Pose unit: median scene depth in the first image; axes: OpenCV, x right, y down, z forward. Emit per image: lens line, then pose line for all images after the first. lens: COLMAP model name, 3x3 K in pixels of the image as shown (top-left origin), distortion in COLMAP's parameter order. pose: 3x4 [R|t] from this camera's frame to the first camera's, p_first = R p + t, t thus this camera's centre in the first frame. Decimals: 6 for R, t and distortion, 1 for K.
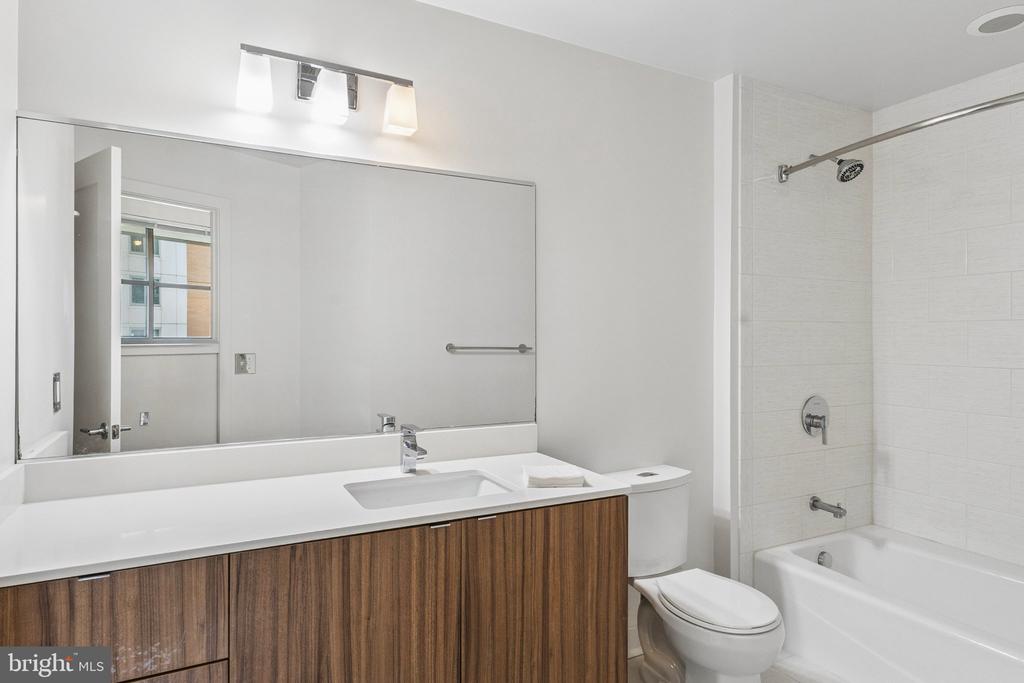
lens RADIAL K [[588.7, 0, 509.5], [0, 588.7, 344.9], [0, 0, 1]] dist [-0.001702, -0.001032]
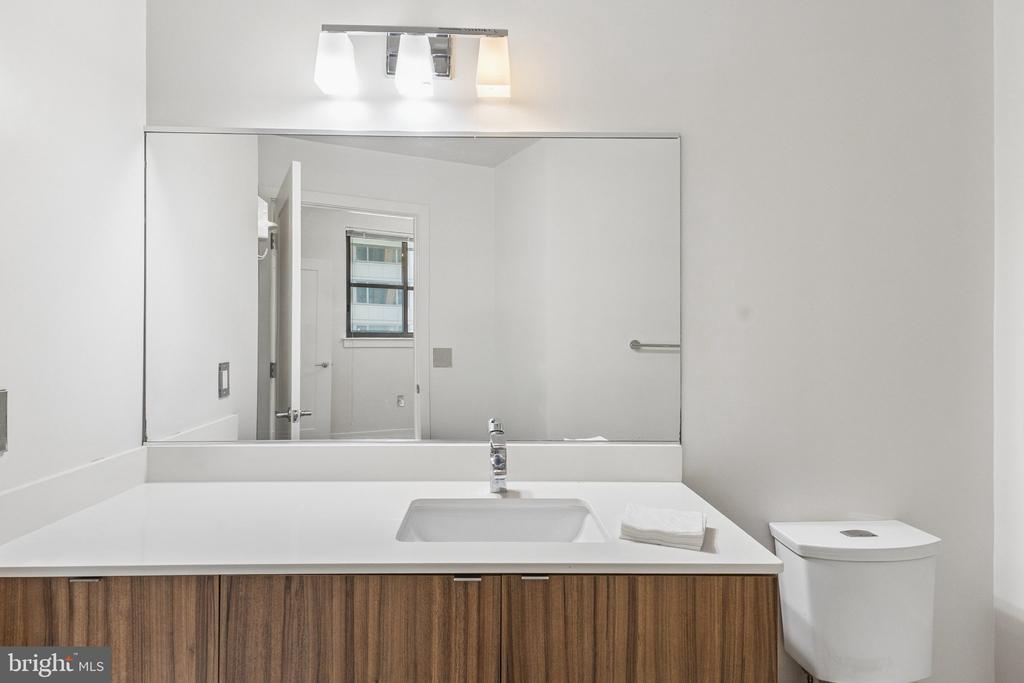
lens RADIAL K [[559.2, 0, 486.8], [0, 559.2, 336.8], [0, 0, 1]] dist [0.017410, -0.006084]
pose [[0.897075, 0.006154, -0.441836, 0.200685], [-0.009265, 0.999945, -0.004883, -0.003173], [0.441781, 0.008474, 0.897083, 0.320128]]
